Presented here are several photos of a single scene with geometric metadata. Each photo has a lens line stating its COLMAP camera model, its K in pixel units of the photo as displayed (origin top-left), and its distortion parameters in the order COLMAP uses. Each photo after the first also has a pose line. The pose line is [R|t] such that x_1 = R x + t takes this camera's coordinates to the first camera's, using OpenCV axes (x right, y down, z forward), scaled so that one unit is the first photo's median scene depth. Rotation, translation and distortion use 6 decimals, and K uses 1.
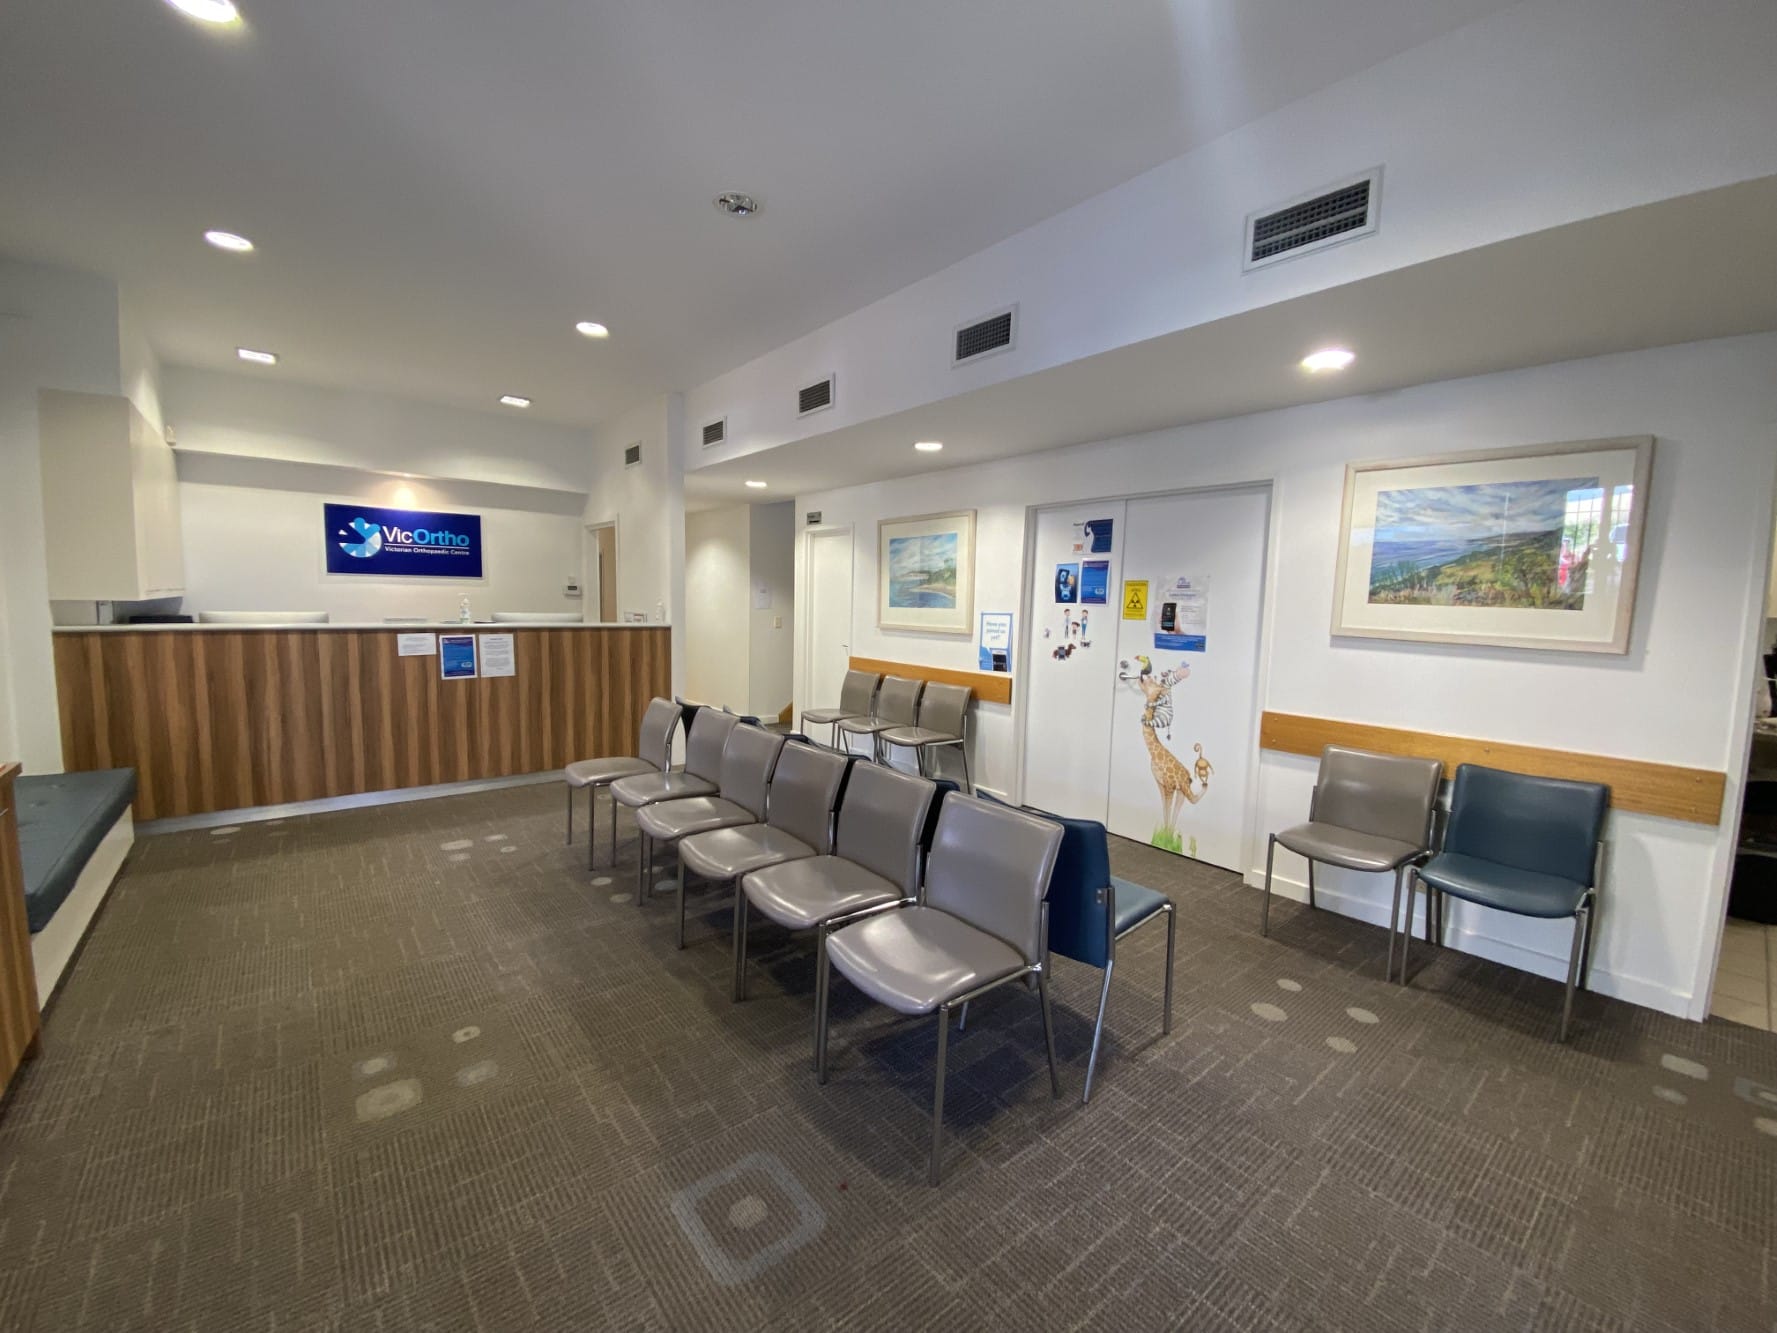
lens RADIAL K [[716.6, 0, 902.3], [0, 716.6, 666.6], [0, 0, 1]] dist [-0.006857, -0.001700]
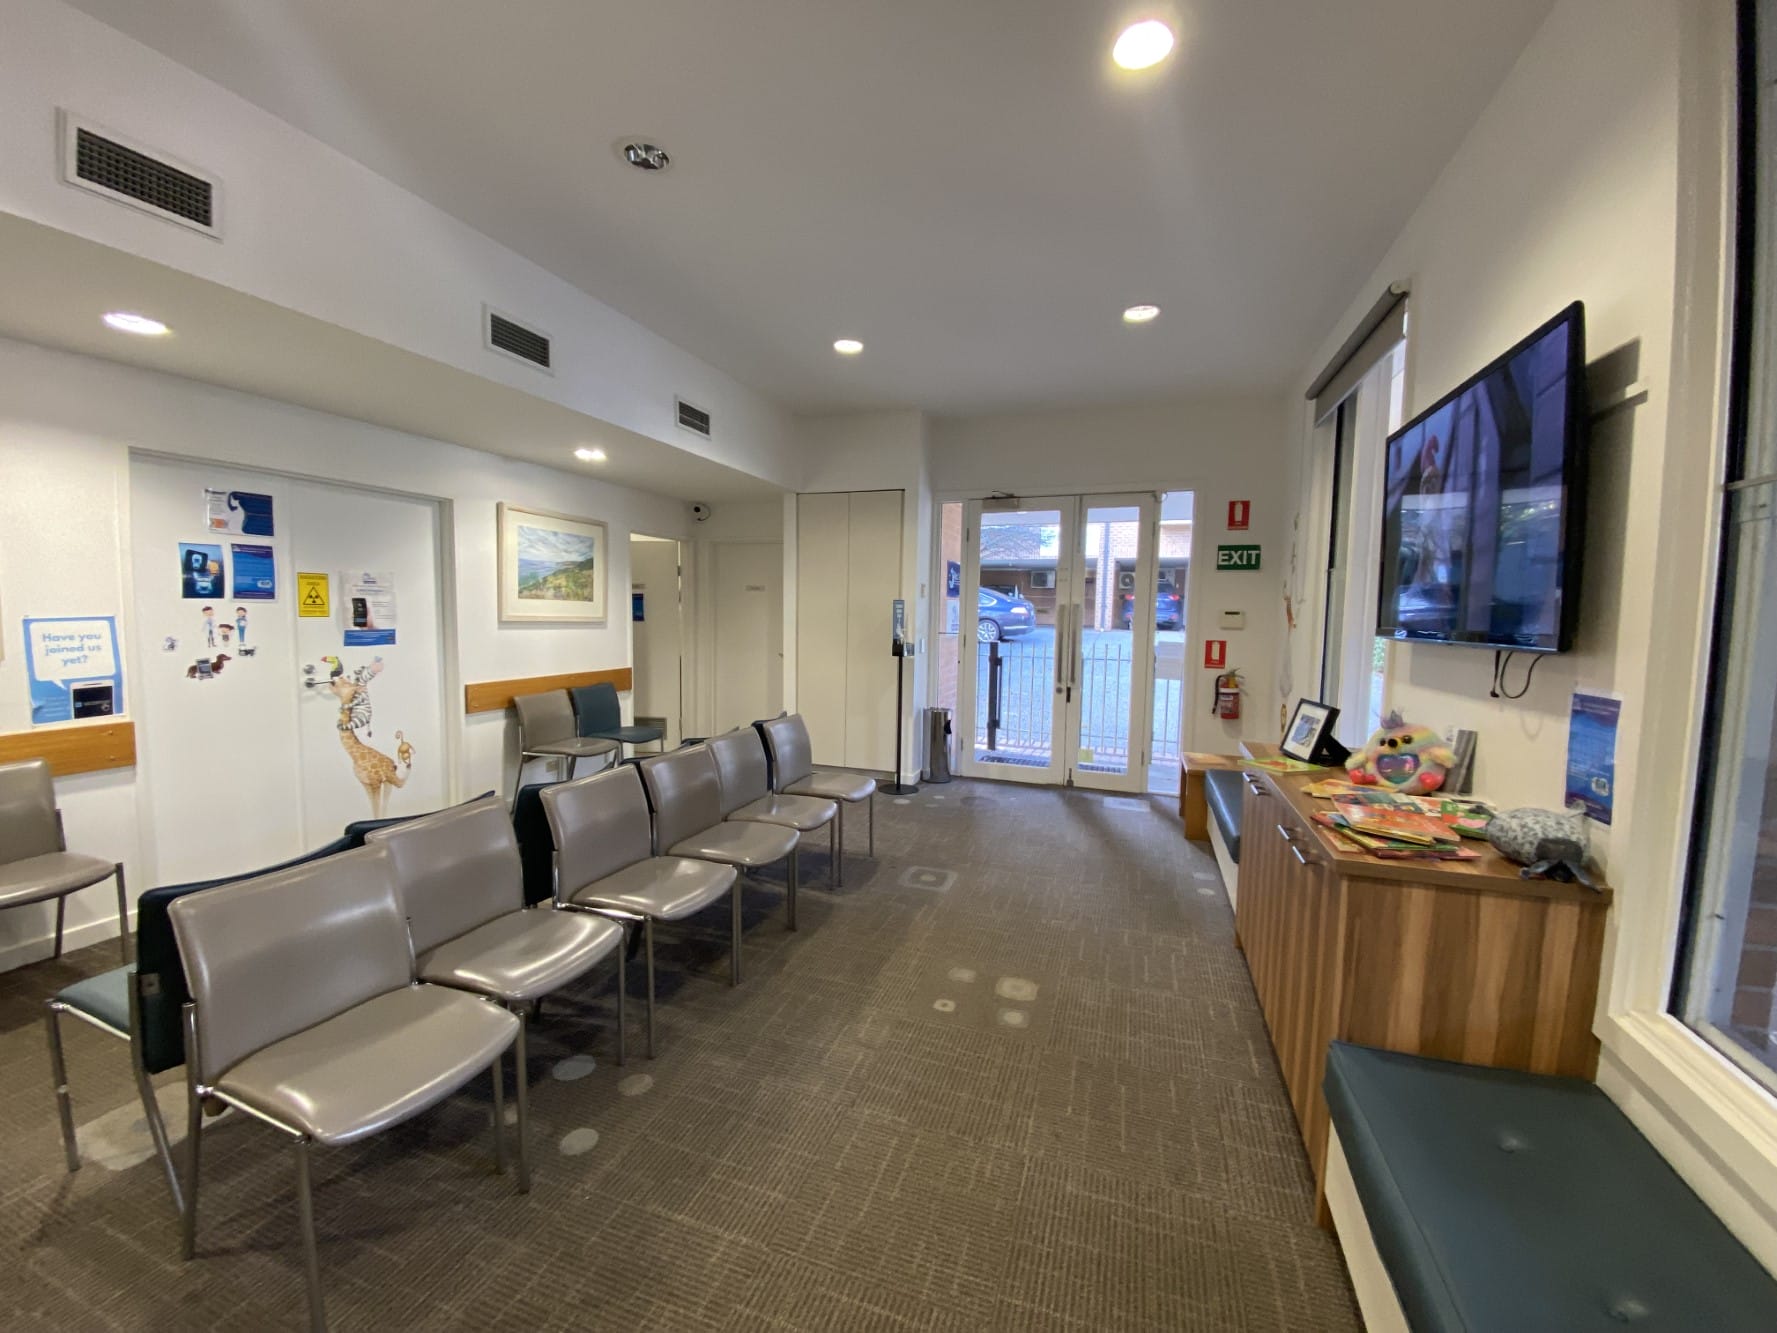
lens RADIAL K [[716.6, 0, 860.2], [0, 716.6, 657.8], [0, 0, 1]] dist [-0.006857, -0.001700]
pose [[-0.485790, -0.090112, 0.869418, -0.805503], [0.056184, 0.989395, 0.133940, -0.099898], [-0.872268, 0.113914, -0.475576, 0.868019]]
